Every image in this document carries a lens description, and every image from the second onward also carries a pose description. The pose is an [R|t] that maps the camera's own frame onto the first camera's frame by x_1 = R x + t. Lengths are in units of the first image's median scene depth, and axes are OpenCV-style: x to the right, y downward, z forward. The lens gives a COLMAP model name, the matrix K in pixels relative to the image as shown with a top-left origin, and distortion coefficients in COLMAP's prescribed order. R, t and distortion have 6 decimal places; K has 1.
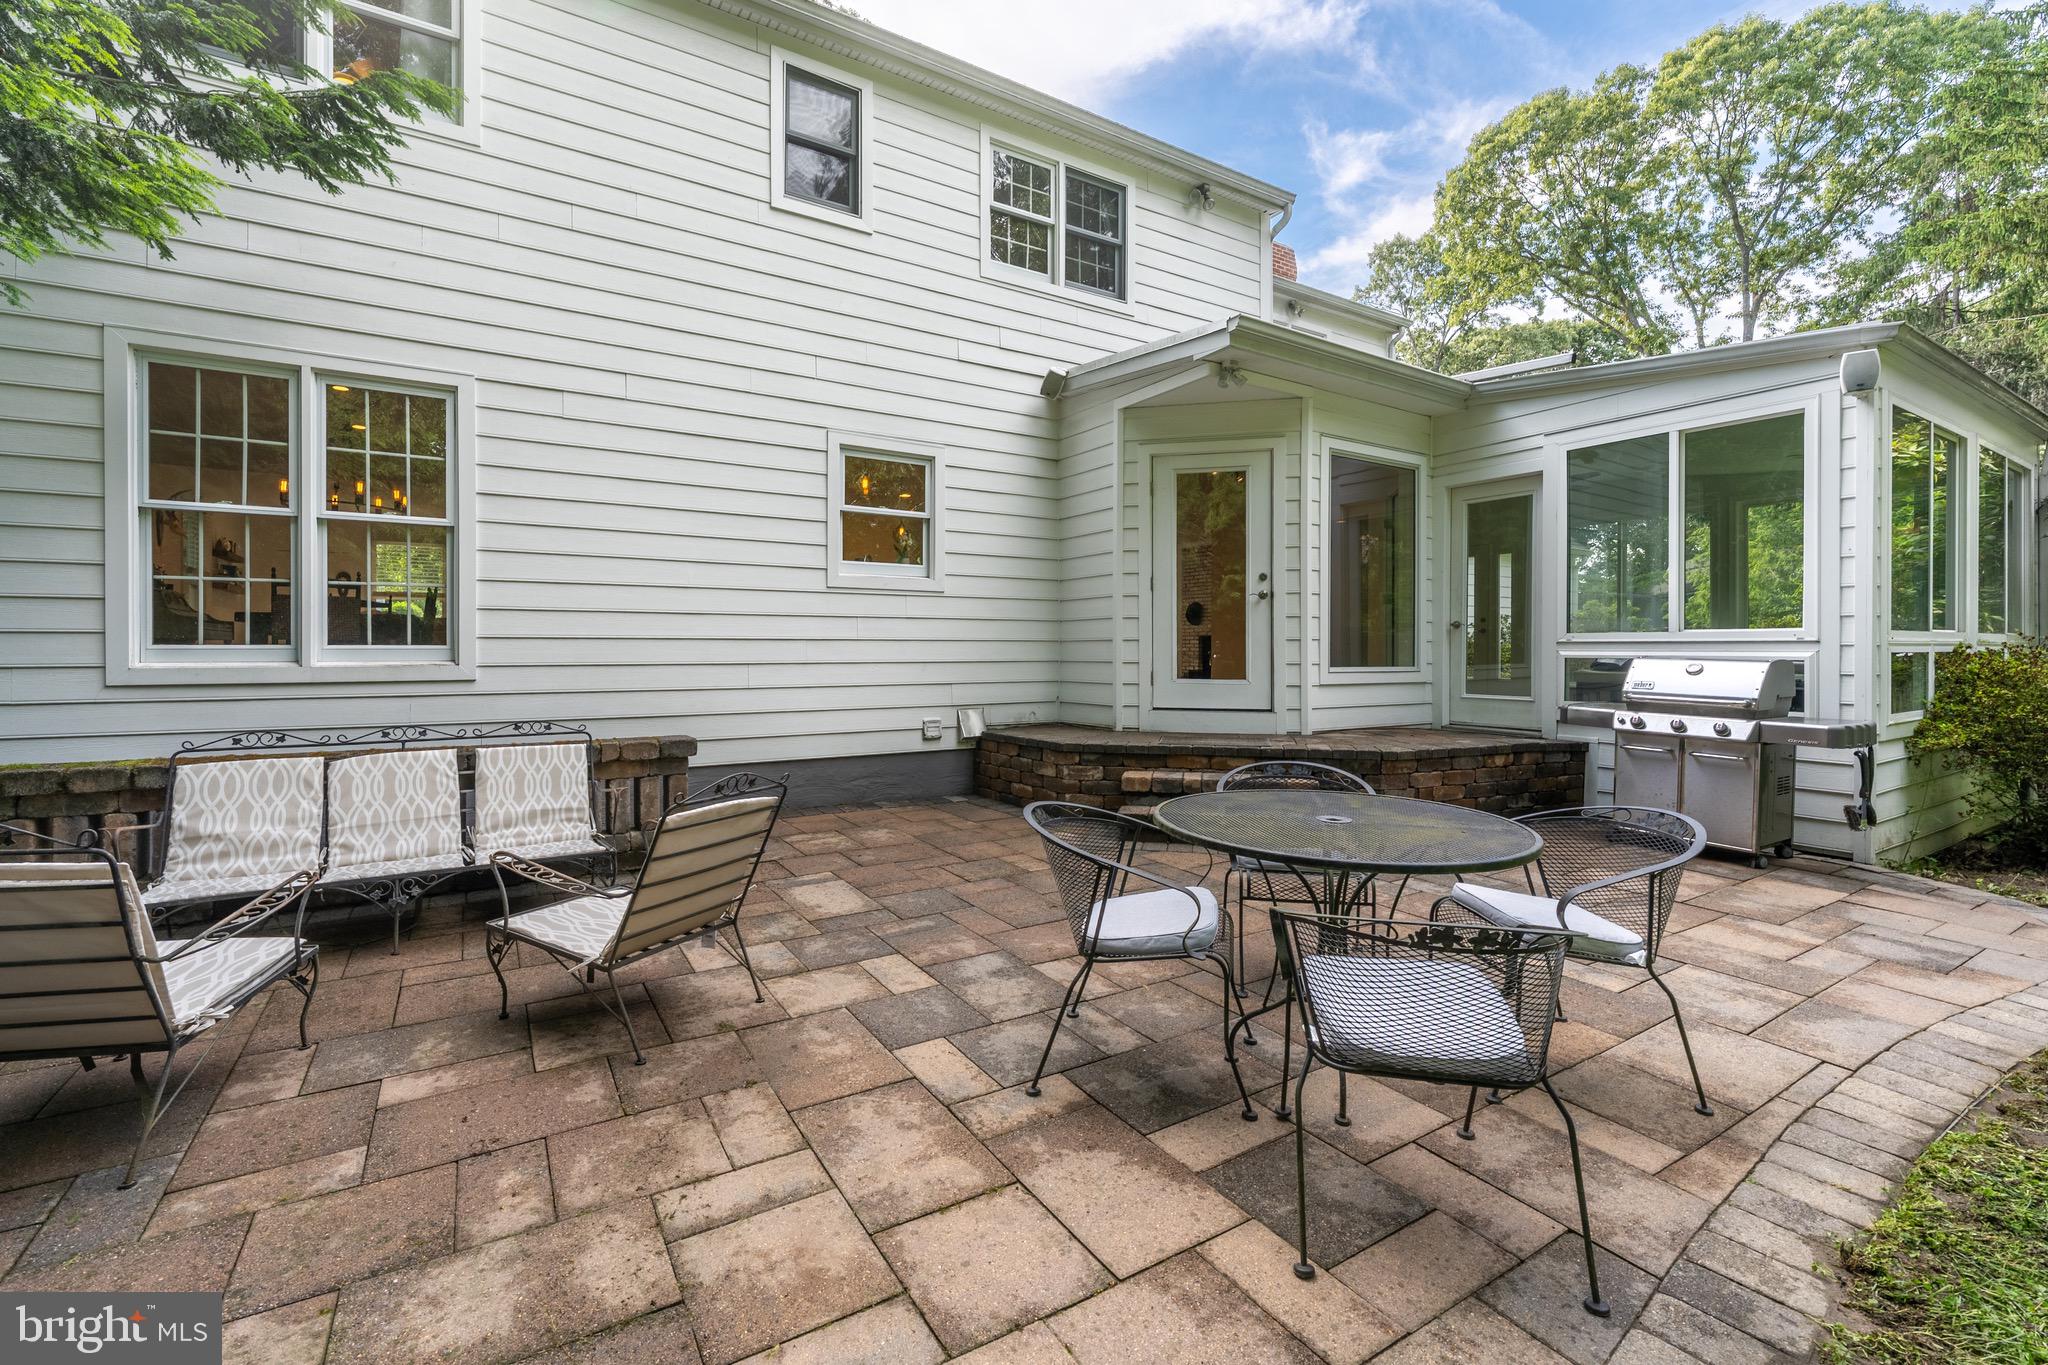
lens RADIAL K [[847.4, 0, 1037.6], [0, 847.4, 653.1], [0, 0, 1]] dist [-0.002552, -0.000125]
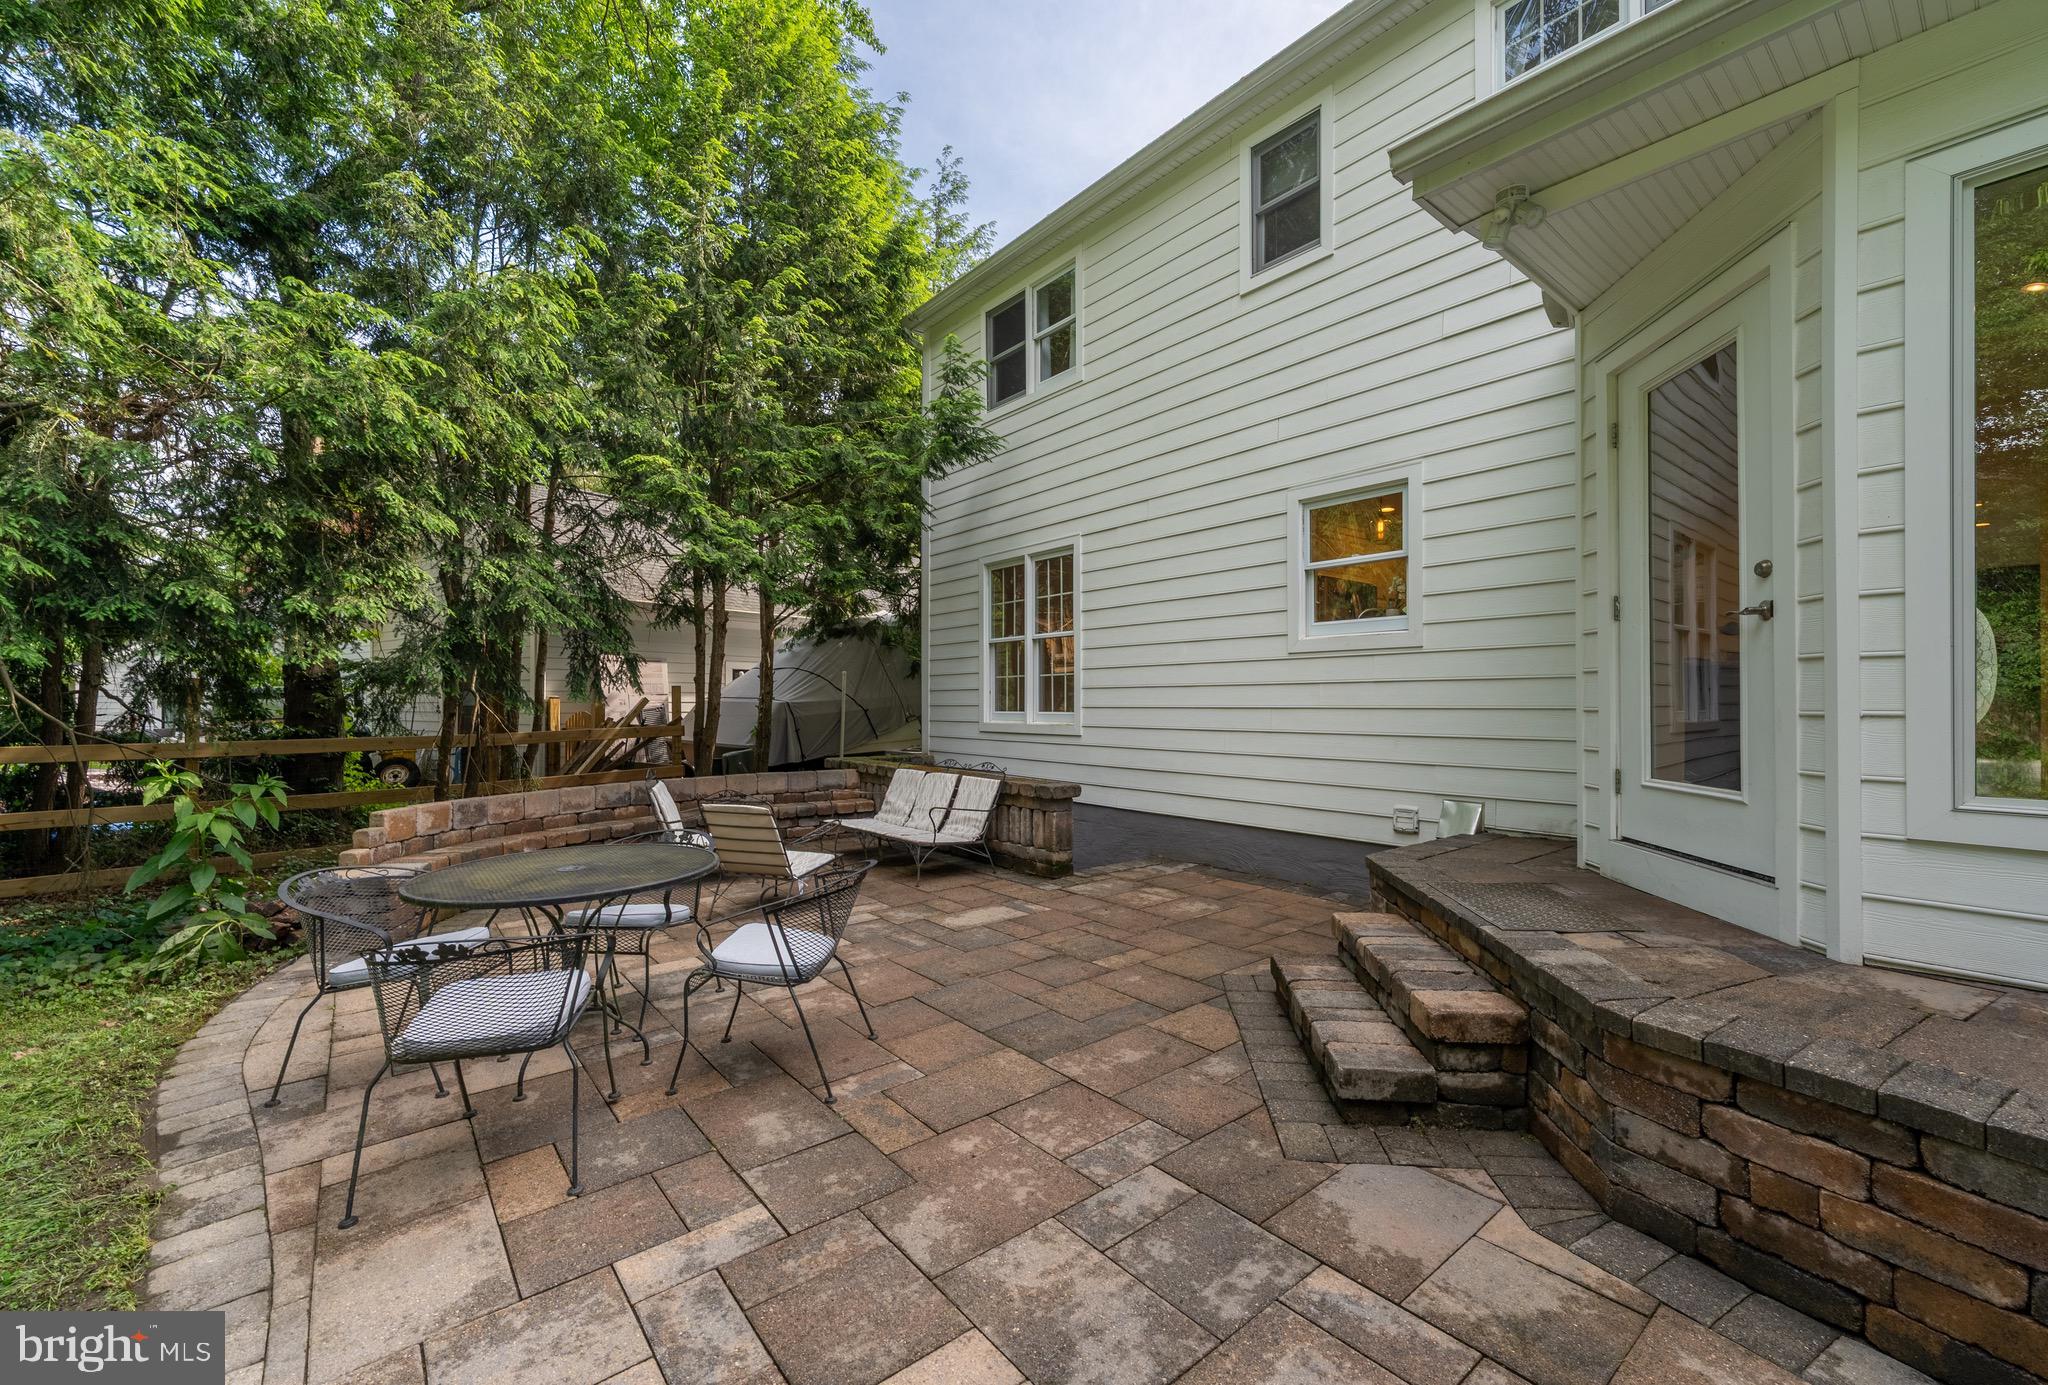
lens RADIAL K [[847.4, 0, 1046.0], [0, 847.4, 698.4], [0, 0, 1]] dist [-0.002552, -0.000125]
pose [[0.136445, -0.003562, -0.990641, 0.665879], [0.000564, 0.999994, -0.003518, -0.023178], [0.990648, -0.000079, 0.136446, 0.593276]]
